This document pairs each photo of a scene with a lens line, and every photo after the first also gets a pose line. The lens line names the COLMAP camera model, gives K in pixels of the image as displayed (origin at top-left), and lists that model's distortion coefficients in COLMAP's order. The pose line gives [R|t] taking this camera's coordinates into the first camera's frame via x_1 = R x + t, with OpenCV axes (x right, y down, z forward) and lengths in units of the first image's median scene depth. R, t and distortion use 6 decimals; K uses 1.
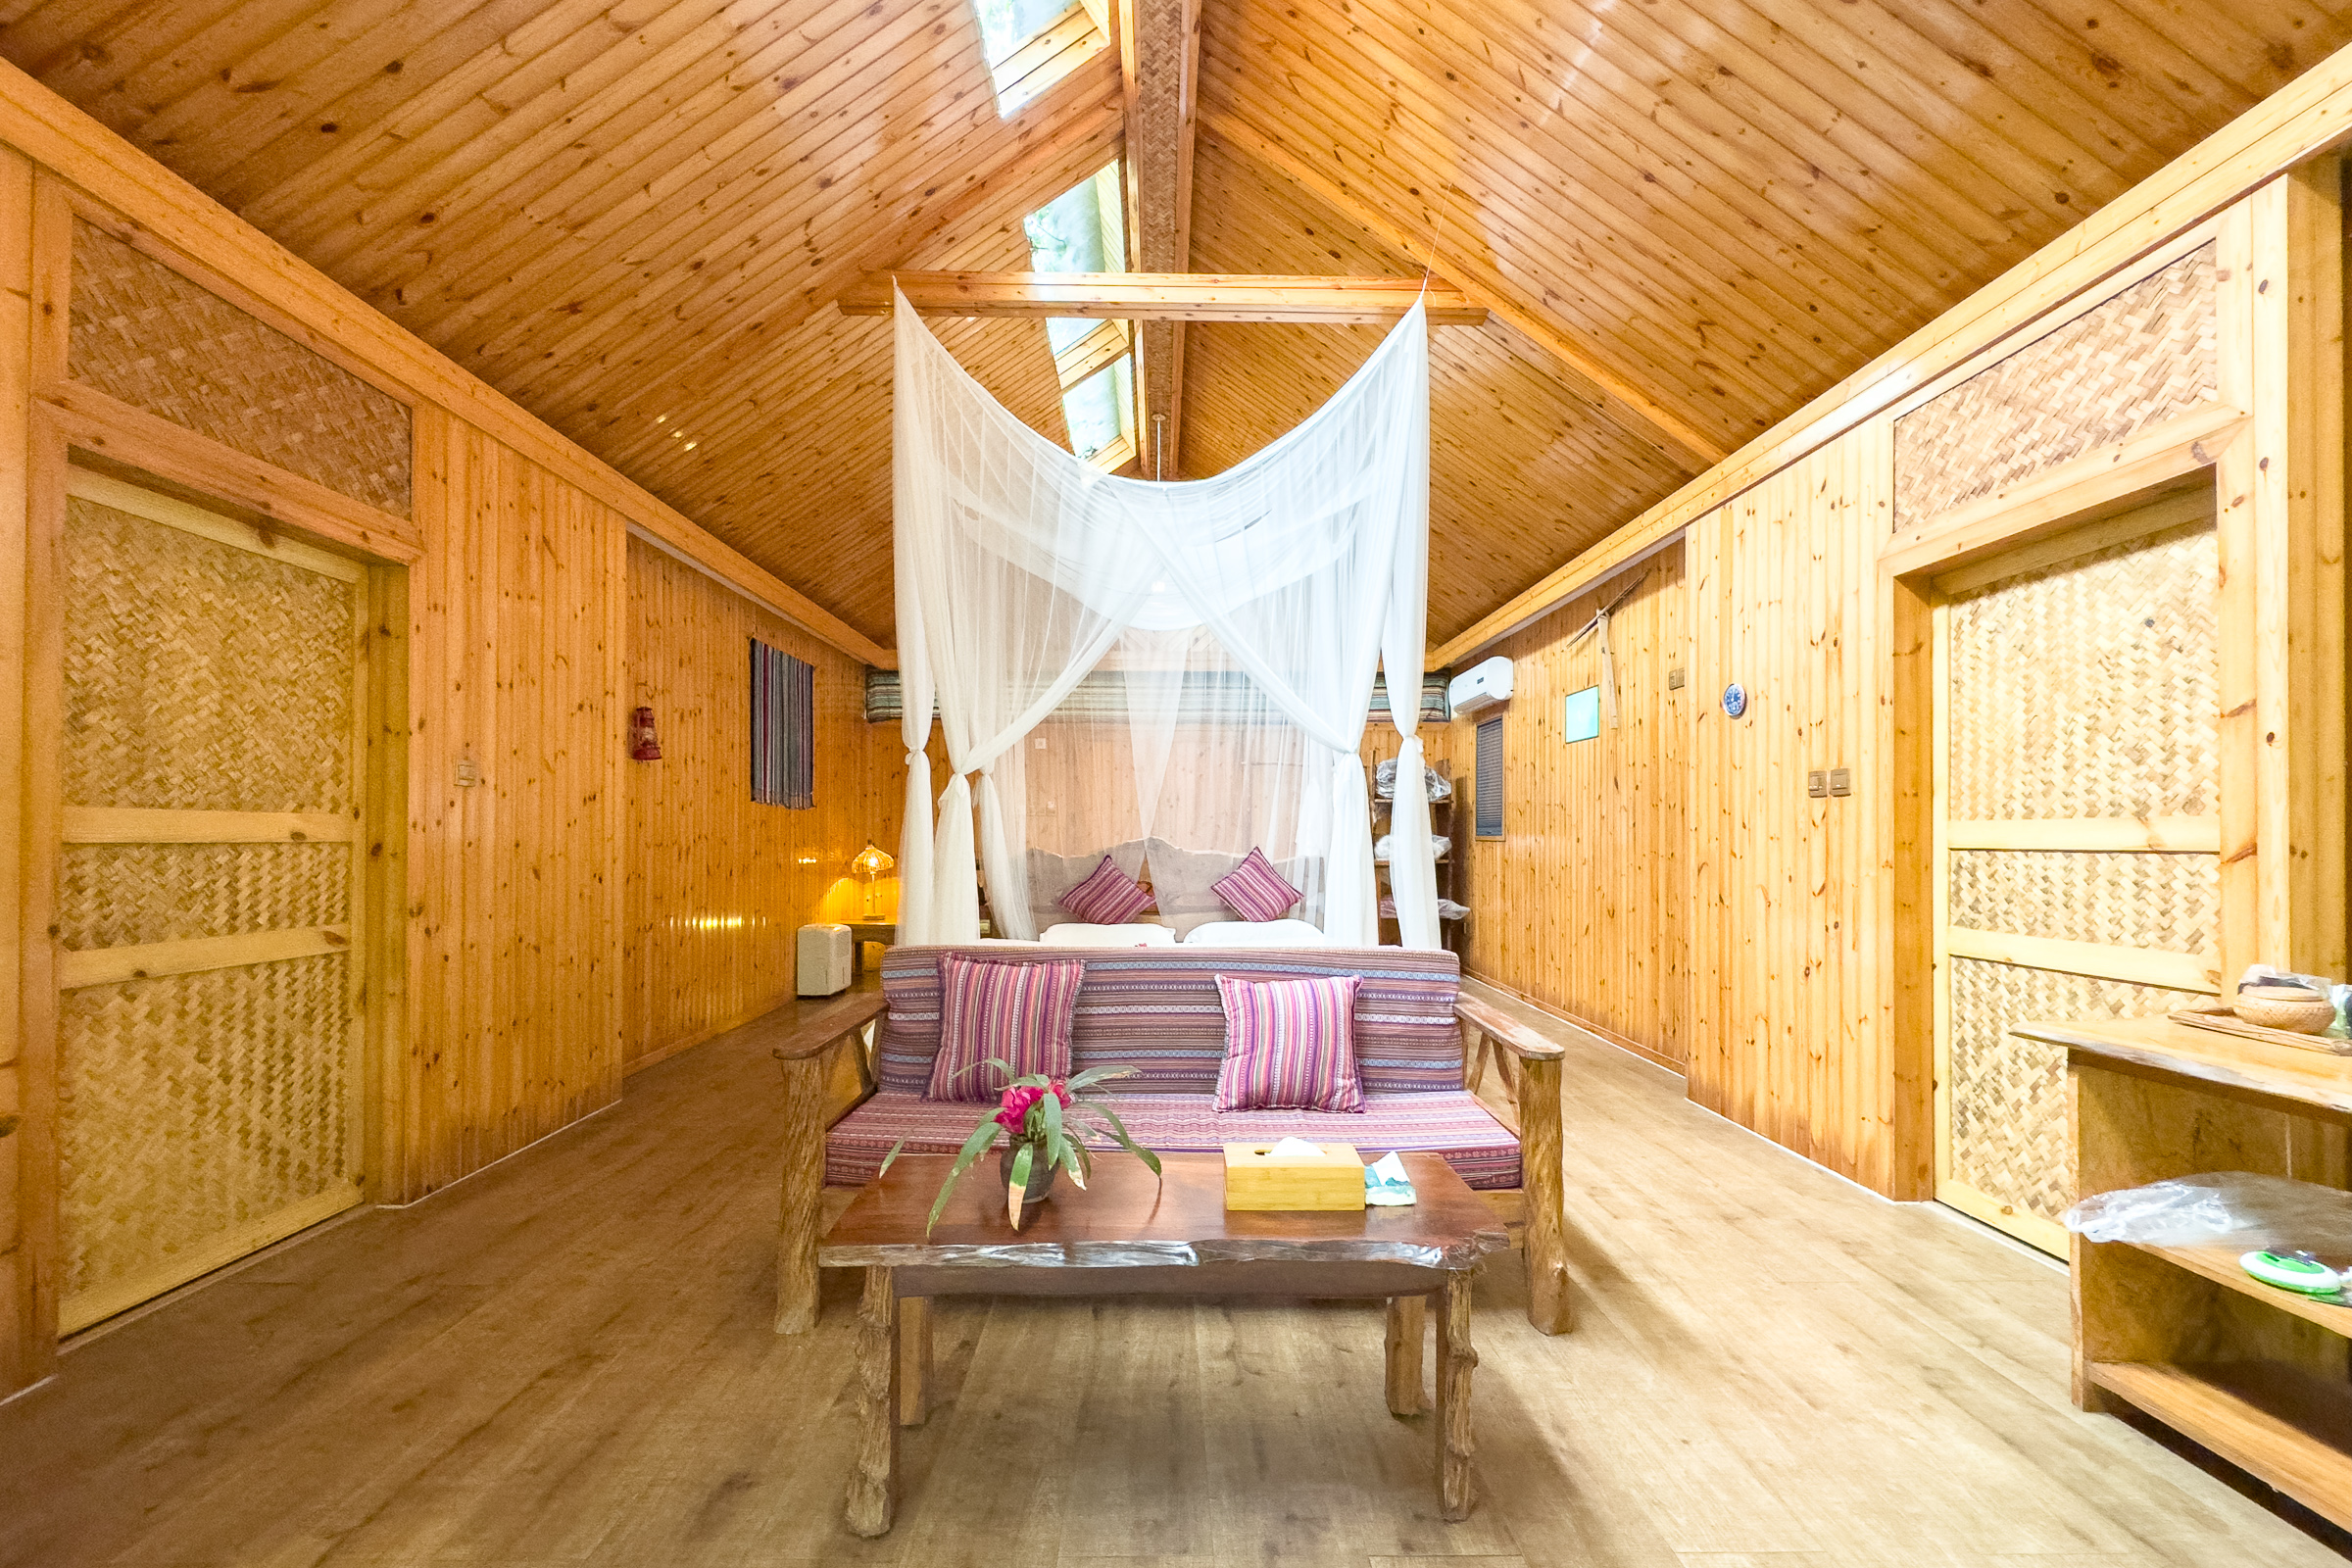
lens RADIAL K [[938.2, 0, 1167.8], [0, 938.2, 829.9], [0, 0, 1]] dist [-0.002118, 0.000166]
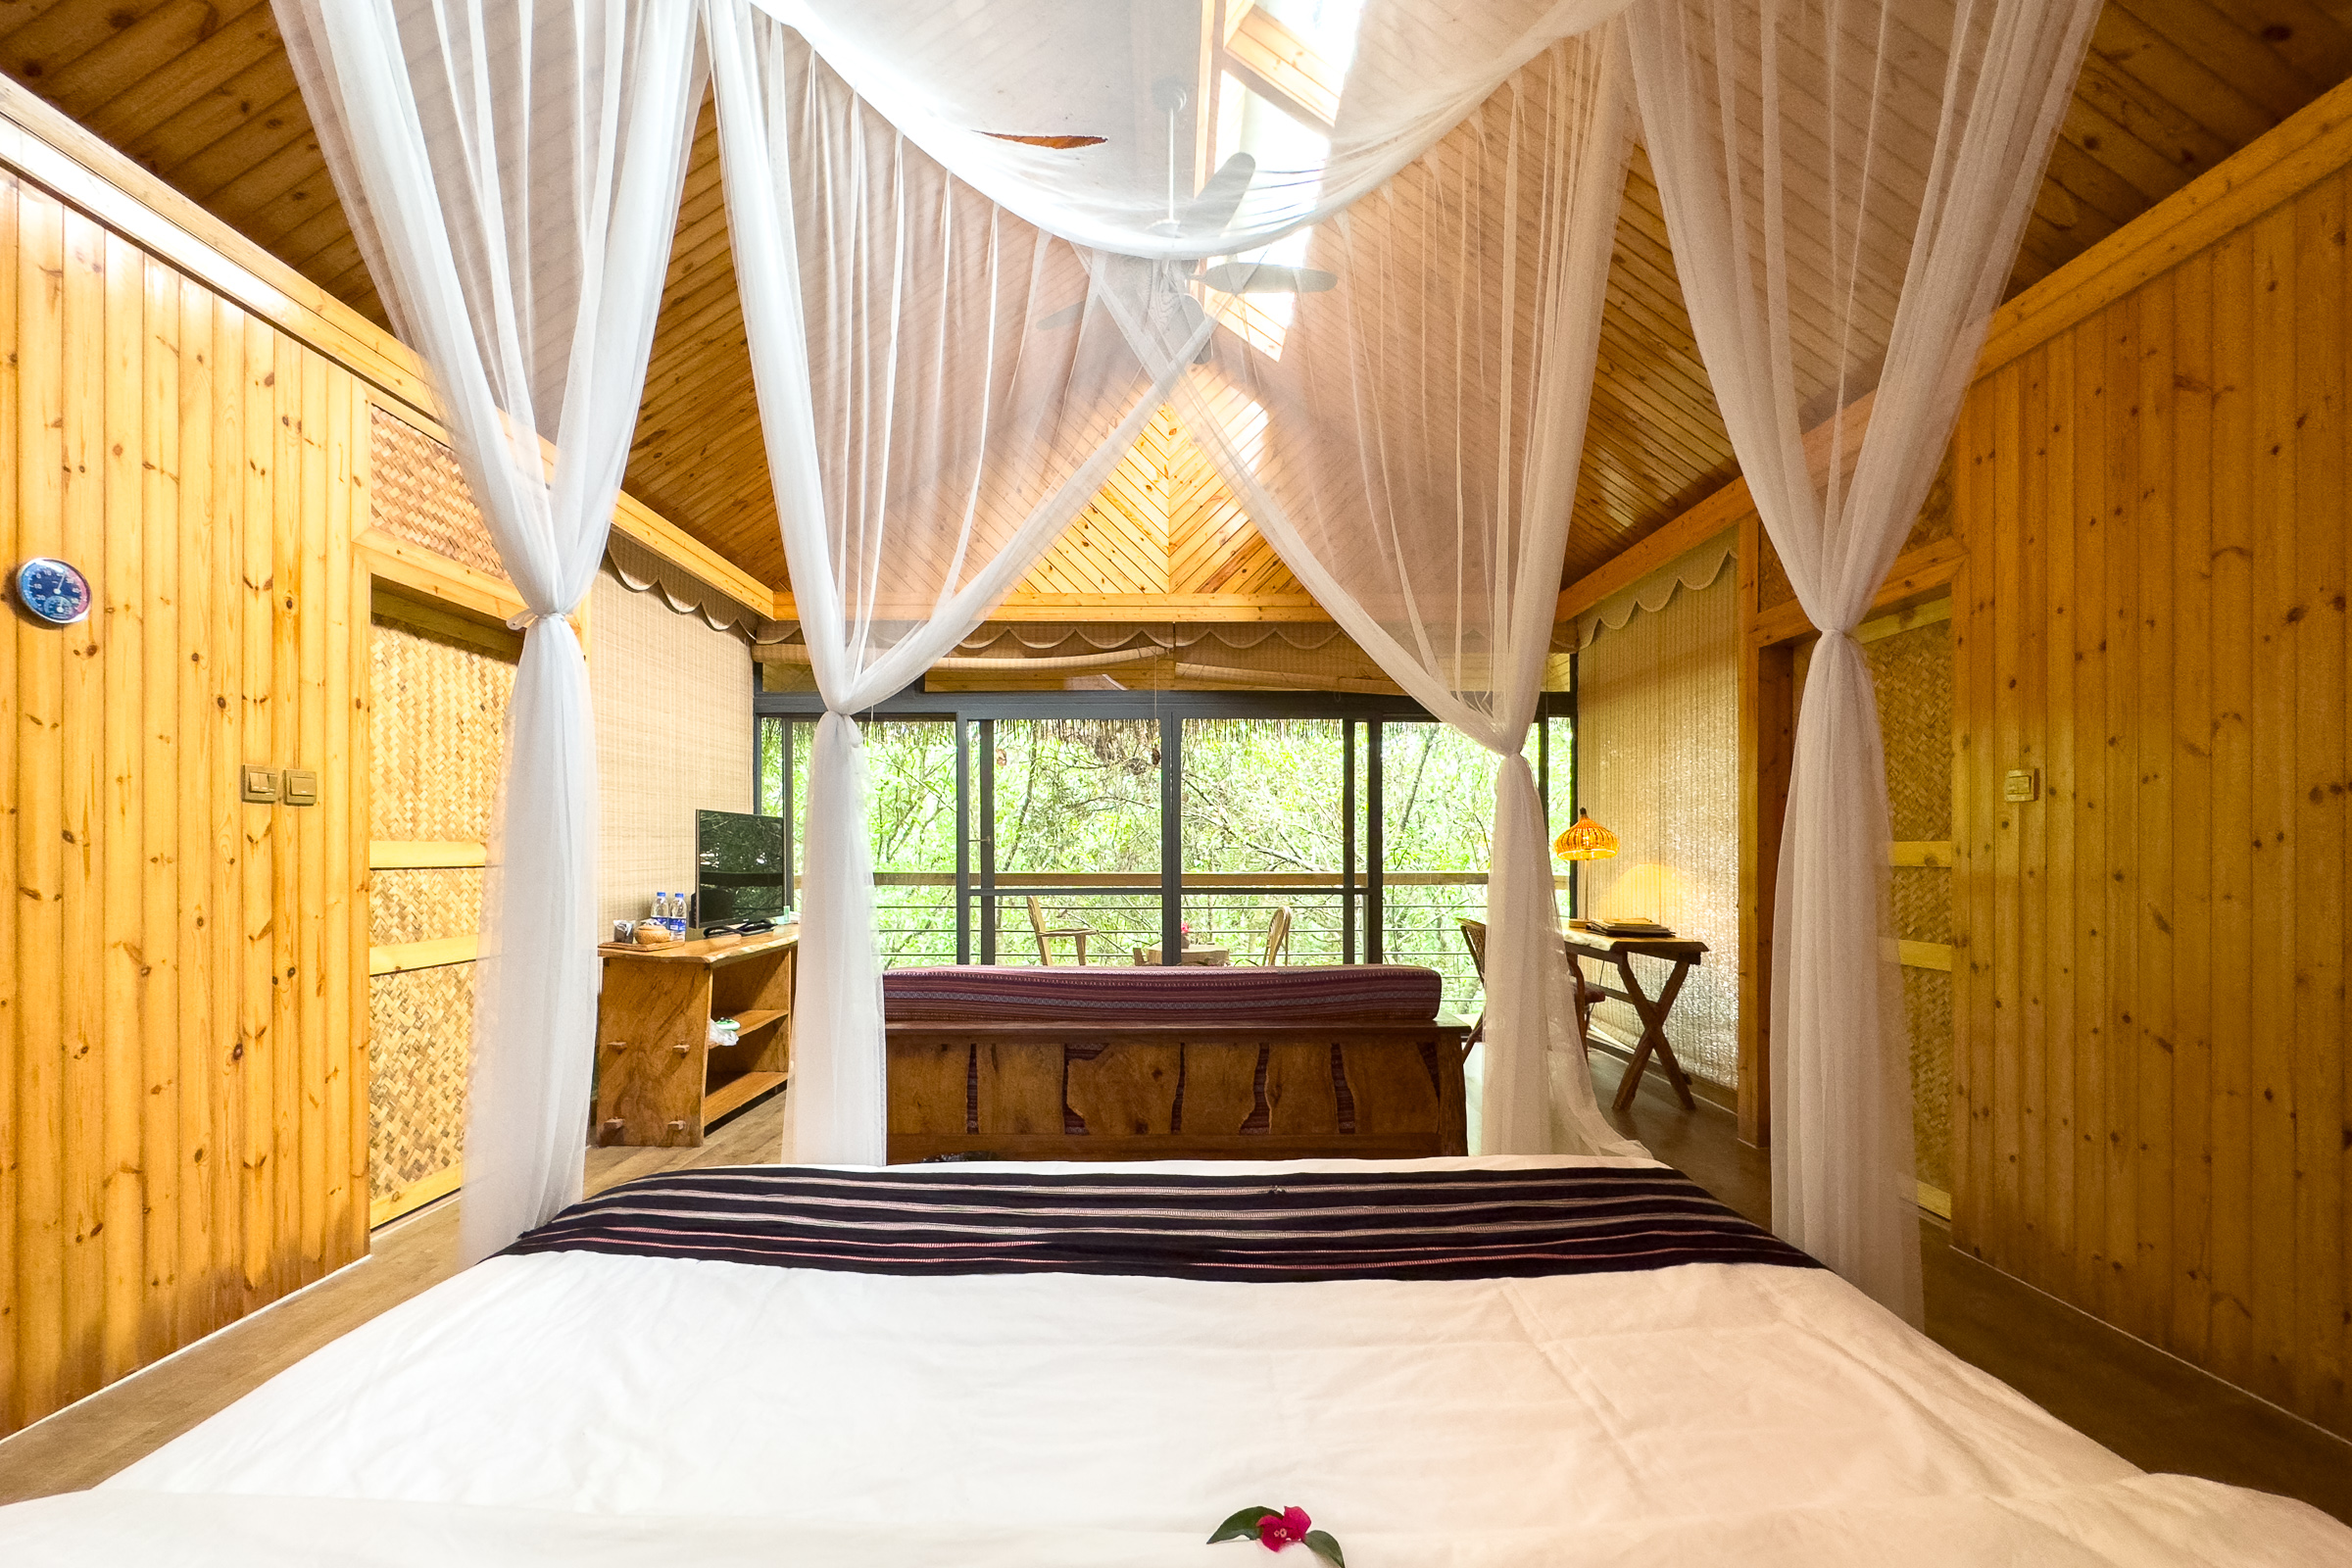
lens RADIAL K [[944.1, 0, 1184.5], [0, 944.1, 857.3], [0, 0, 1]] dist [-0.001402, 0.000159]
pose [[-0.999949, -0.003779, -0.009384, -0.014214], [-0.003755, 0.999990, -0.002584, 0.007543], [0.009393, -0.002548, -0.999953, 2.009344]]
